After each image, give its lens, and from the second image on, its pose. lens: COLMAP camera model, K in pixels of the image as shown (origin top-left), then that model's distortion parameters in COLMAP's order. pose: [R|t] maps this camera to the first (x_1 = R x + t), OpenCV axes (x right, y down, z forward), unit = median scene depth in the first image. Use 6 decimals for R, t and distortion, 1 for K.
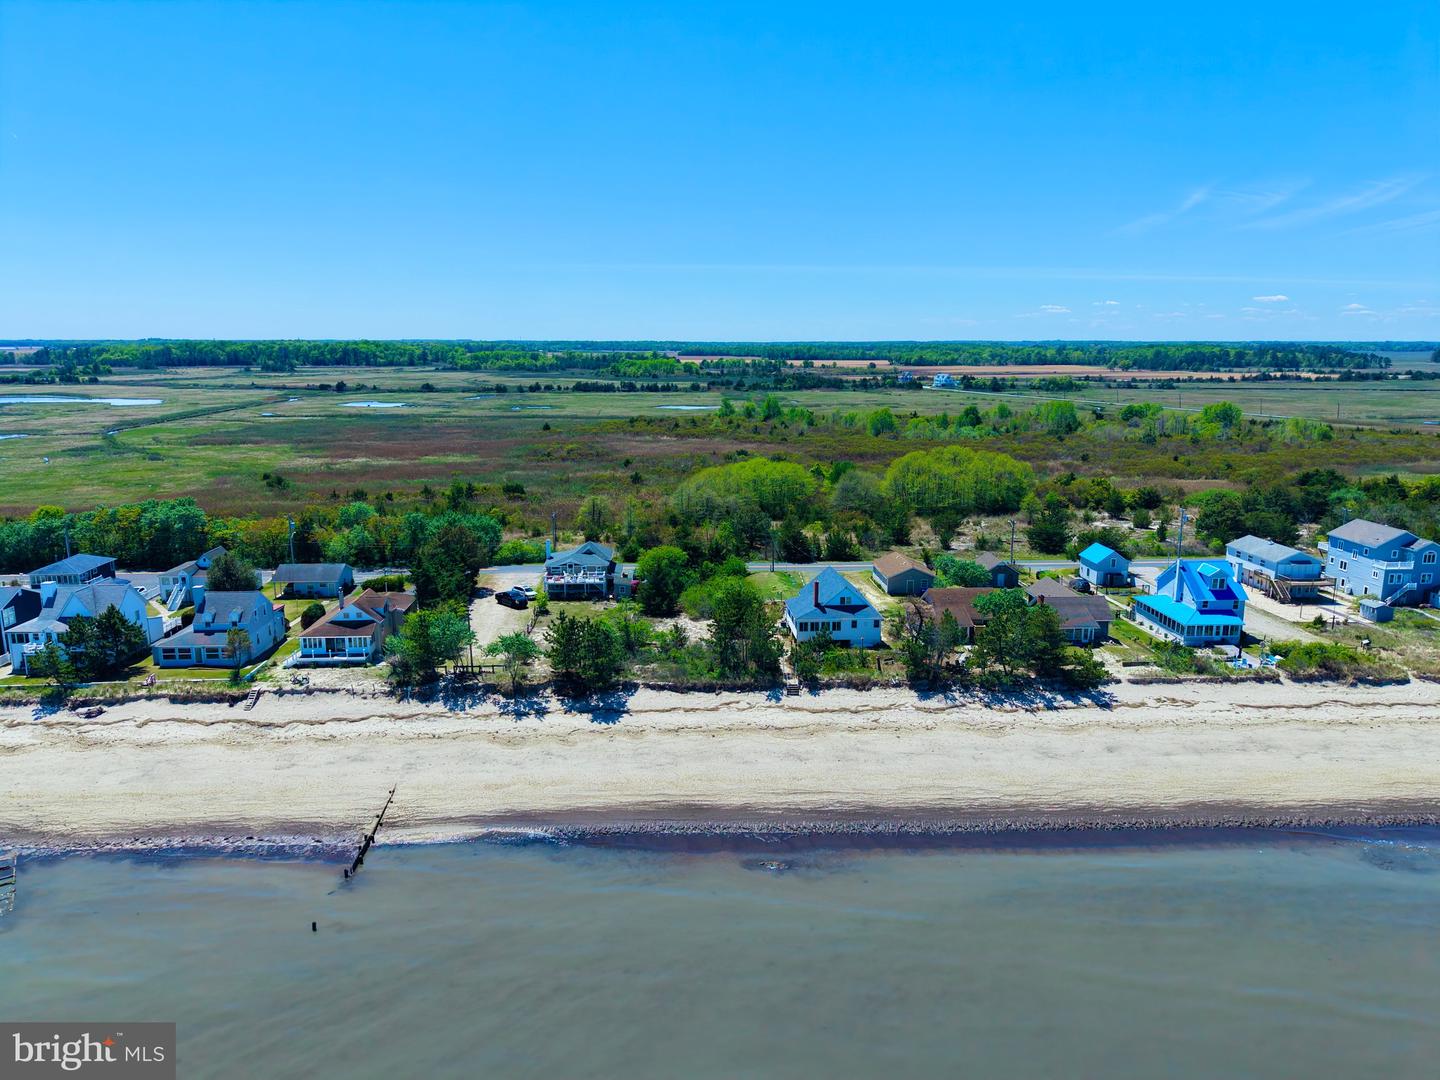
lens RADIAL K [[997.5, 0, 720.0], [0, 997.5, 540.0], [0, 0, 1]] dist [0.111417, -0.139487]
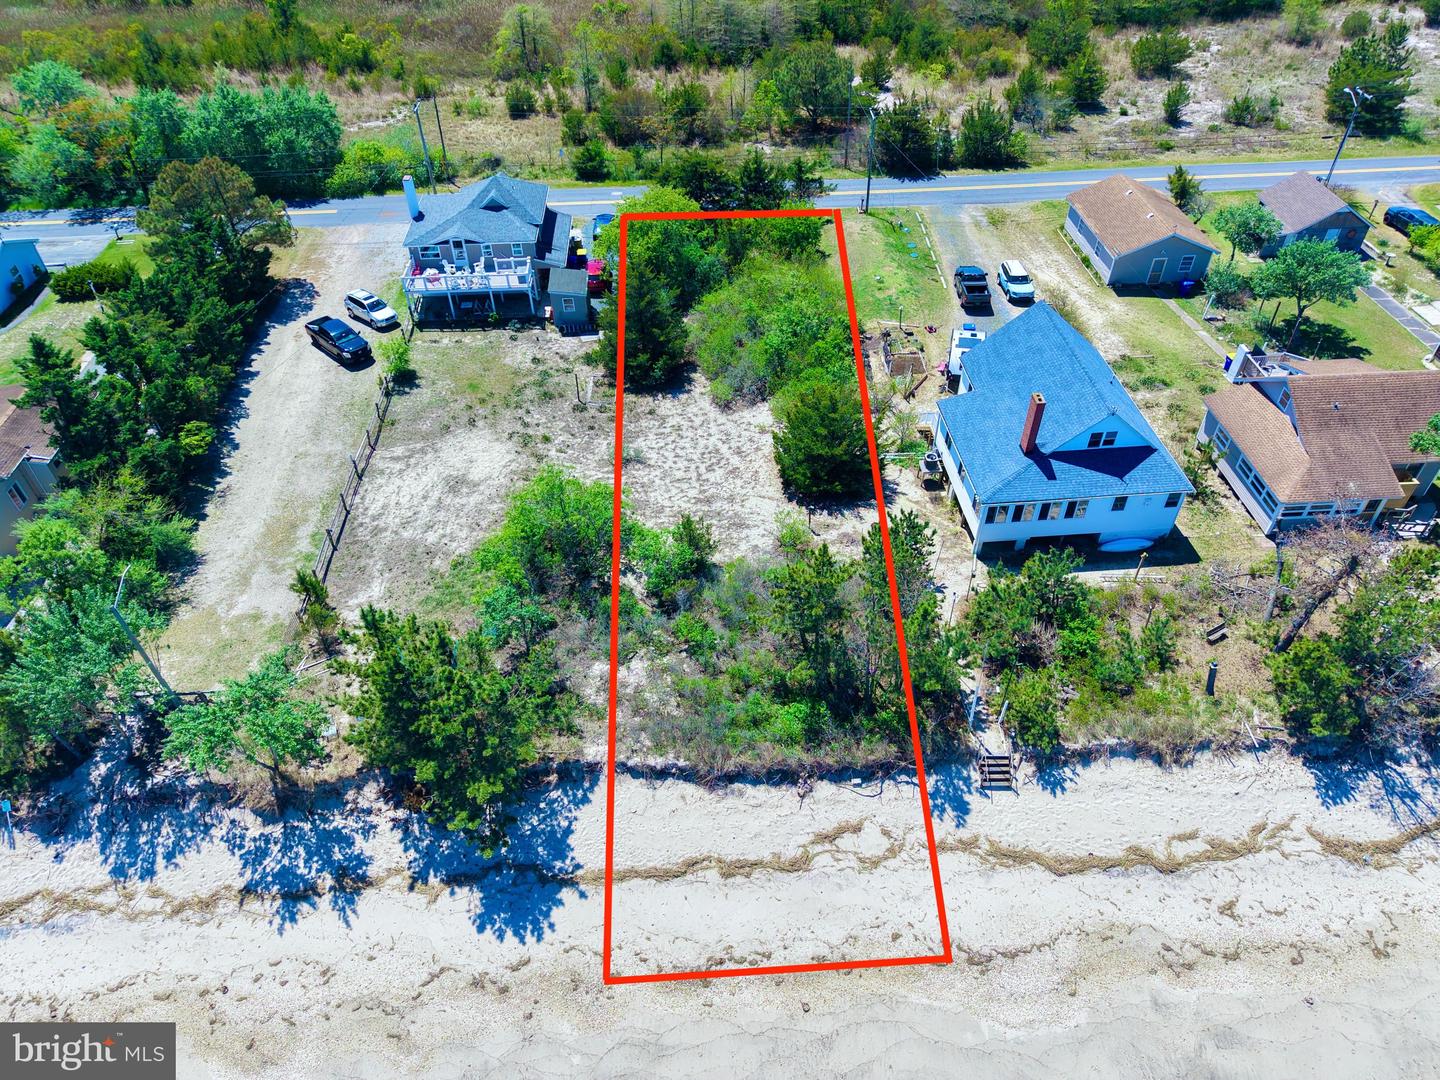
lens RADIAL K [[1027.0, 0, 721.9], [0, 1027.0, 593.8], [0, 0, 1]] dist [0.002870, 0.004316]
pose [[0.999859, -0.013677, -0.009745, -0.029587], [0.016751, 0.853618, 0.520630, -0.122078], [0.001198, -0.520720, 0.853727, 0.706117]]
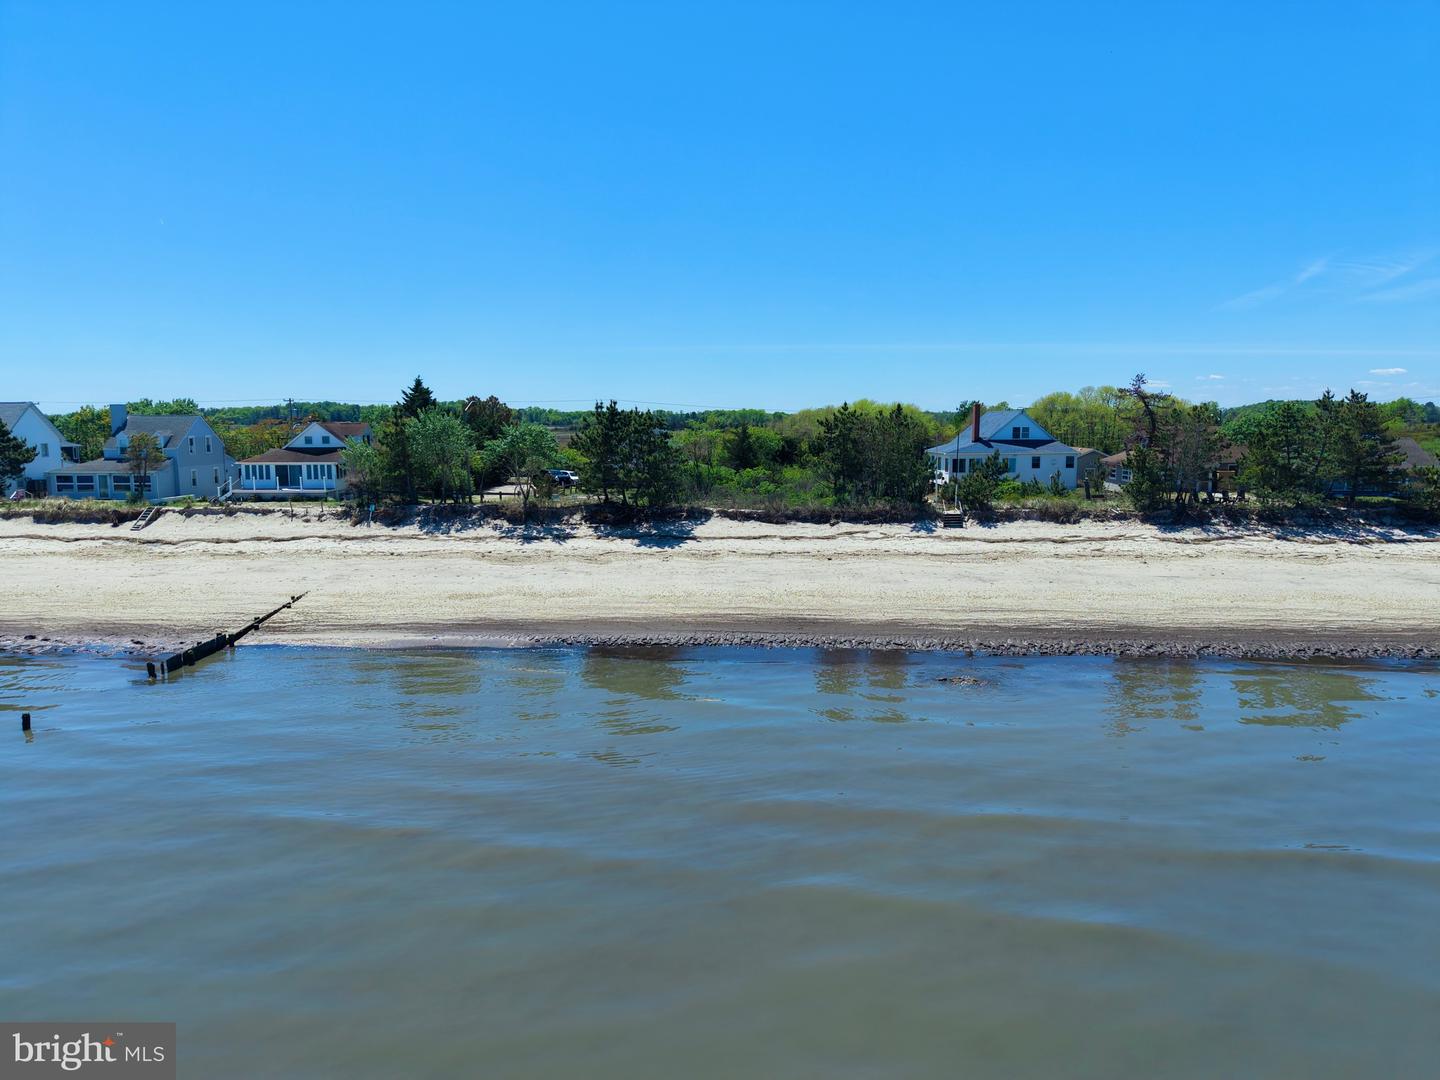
lens RADIAL K [[997.5, 0, 720.0], [0, 997.5, 540.0], [0, 0, 1]] dist [0.111417, -0.139487]
pose [[0.995895, 0.006517, -0.090276, -0.017459], [-0.013069, 0.997306, -0.072176, 0.213954], [0.089562, 0.073060, 0.993298, 0.357690]]
